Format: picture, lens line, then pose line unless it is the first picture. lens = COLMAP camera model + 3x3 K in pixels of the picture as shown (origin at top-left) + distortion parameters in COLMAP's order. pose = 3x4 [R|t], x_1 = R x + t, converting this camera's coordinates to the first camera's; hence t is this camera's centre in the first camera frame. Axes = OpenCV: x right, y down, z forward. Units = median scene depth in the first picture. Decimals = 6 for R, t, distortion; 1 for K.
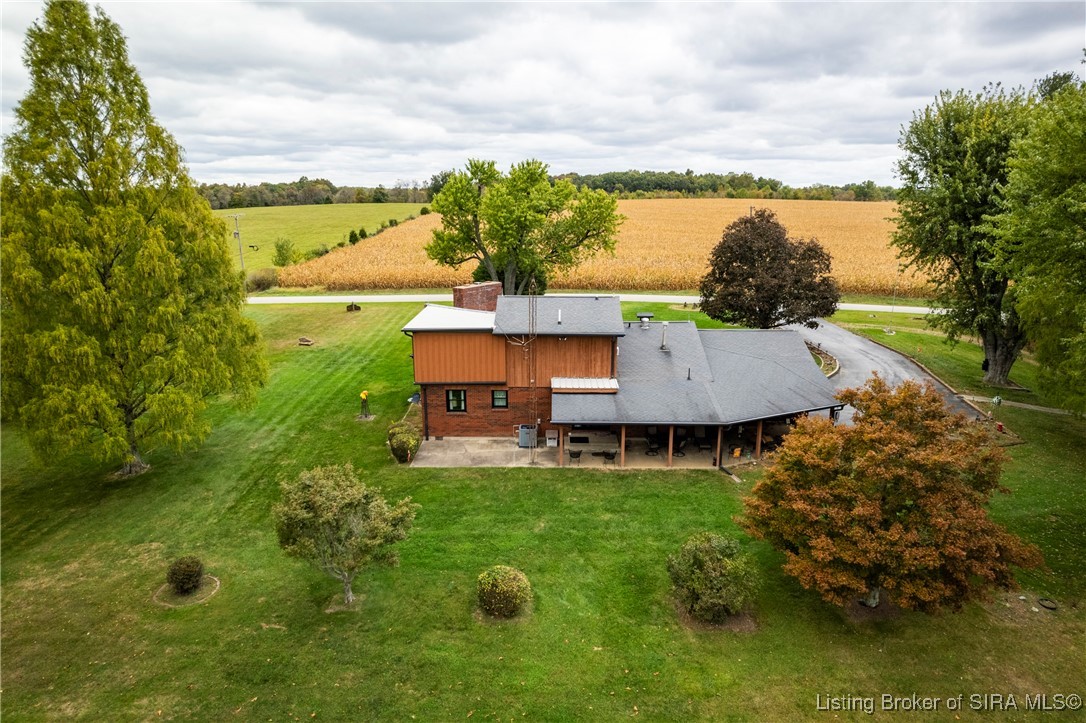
lens RADIAL K [[694.1, 0, 543.6], [0, 694.1, 368.6], [0, 0, 1]] dist [-0.078769, 0.069349]
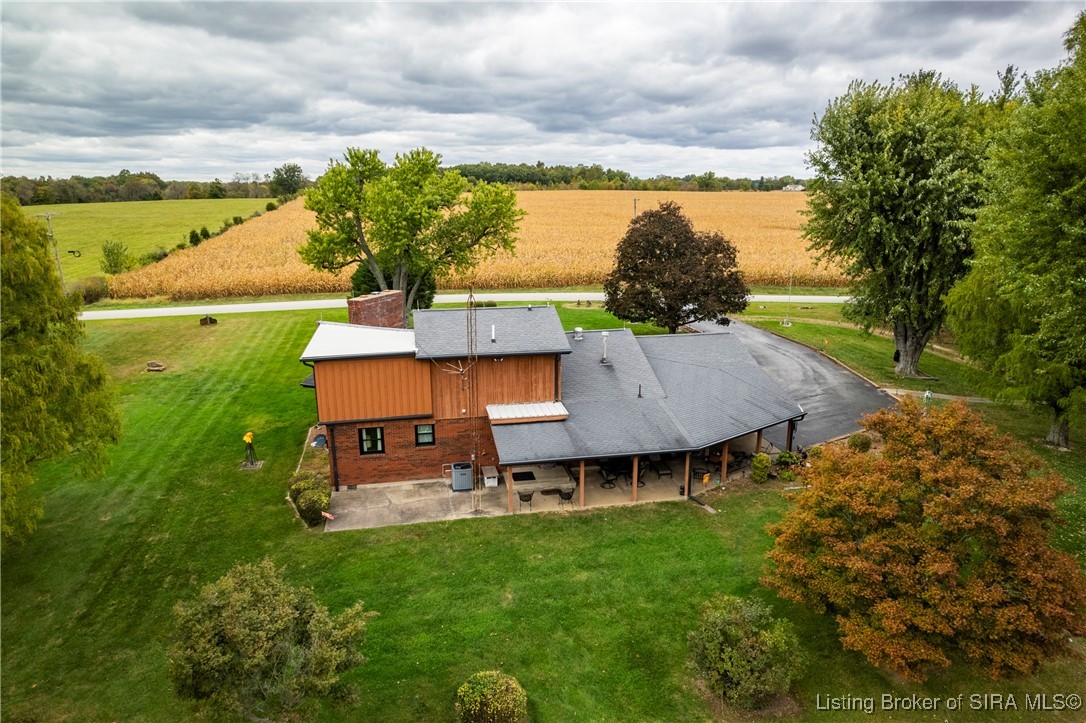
lens RADIAL K [[694.1, 0, 543.6], [0, 694.1, 368.6], [0, 0, 1]] dist [-0.078769, 0.069349]
pose [[0.977752, -0.055956, 0.202161, -0.082080], [0.053890, 0.998423, 0.015713, -0.038427], [-0.202722, -0.004469, 0.979226, 0.145433]]
